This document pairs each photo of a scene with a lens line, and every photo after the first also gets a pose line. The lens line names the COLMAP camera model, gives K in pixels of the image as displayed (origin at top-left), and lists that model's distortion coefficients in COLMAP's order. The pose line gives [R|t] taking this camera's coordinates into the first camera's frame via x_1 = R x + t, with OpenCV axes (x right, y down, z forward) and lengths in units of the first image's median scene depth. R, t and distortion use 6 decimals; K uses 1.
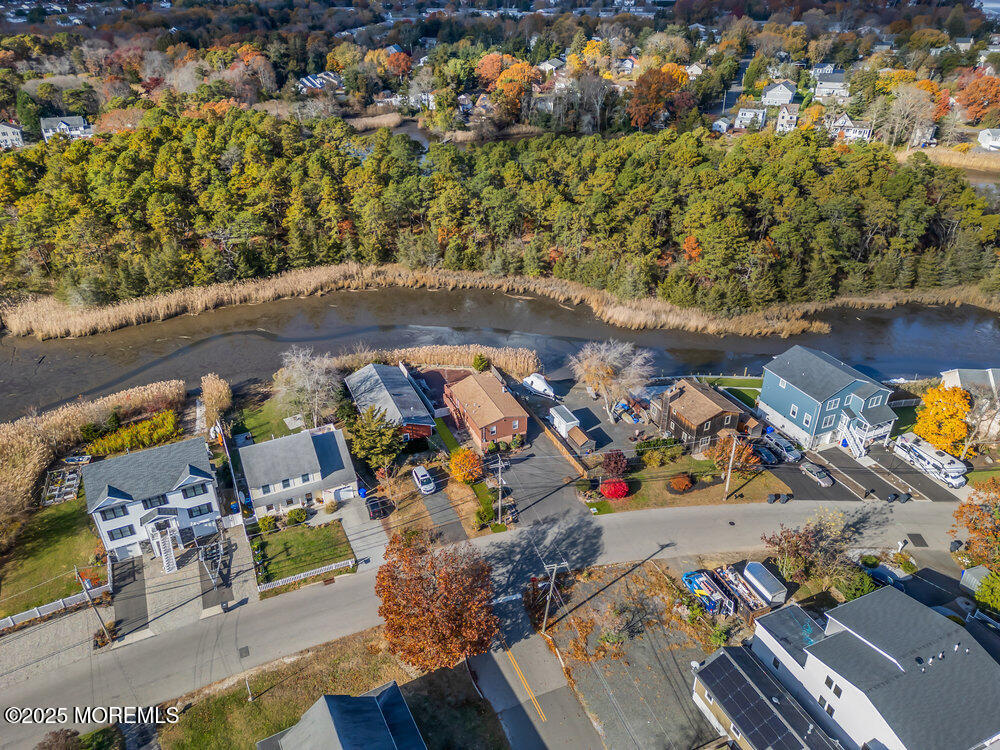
lens RADIAL K [[697.7, 0, 493.9], [0, 697.7, 381.0], [0, 0, 1]] dist [0.060305, -0.043208]
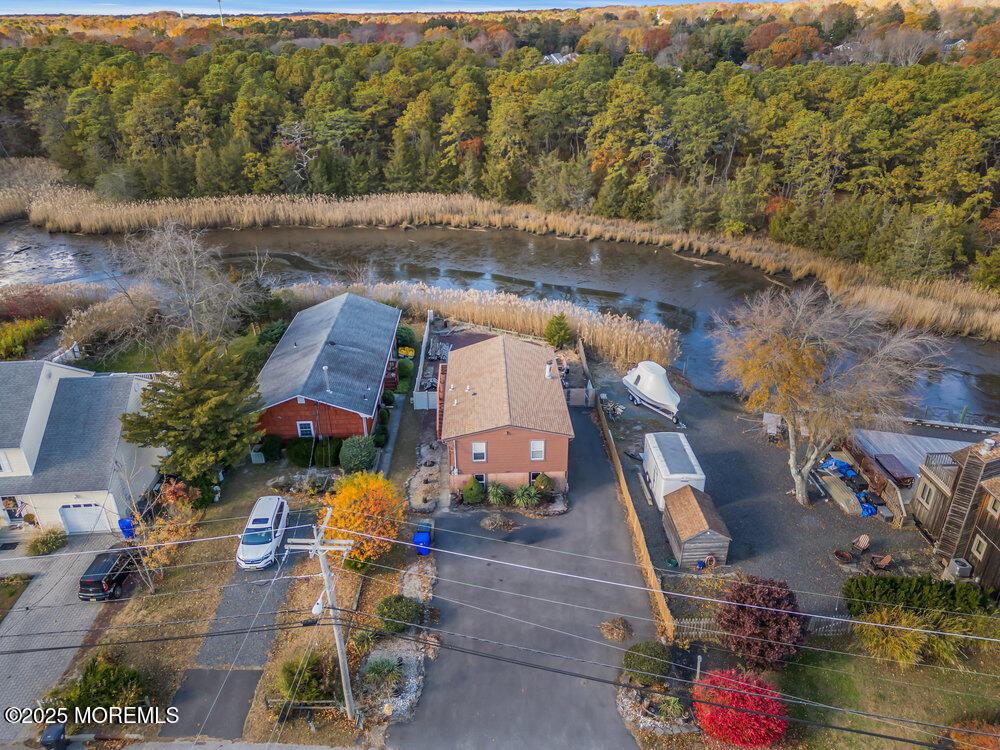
lens RADIAL K [[697.7, 0, 507.8], [0, 697.7, 366.2], [0, 0, 1]] dist [0.060305, -0.043208]
pose [[0.932059, 0.163474, -0.323330, 0.091572], [-0.188284, 0.981000, -0.046776, 0.024294], [0.309540, 0.104476, 0.945130, 0.392637]]
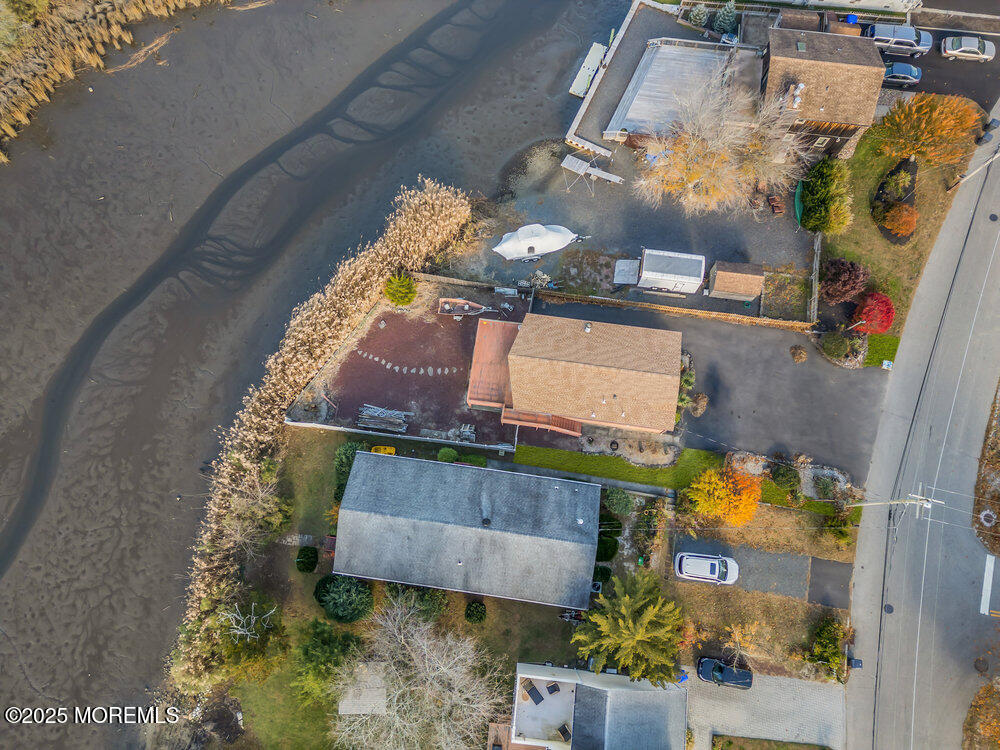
lens RADIAL K [[697.7, 0, 500.7], [0, 697.7, 373.3], [0, 0, 1]] dist [0.060305, -0.043208]
pose [[0.523975, -0.827336, 0.202400, -0.102060], [0.444158, 0.468178, 0.763893, -0.266235], [-0.726756, -0.310363, 0.612781, 0.497609]]
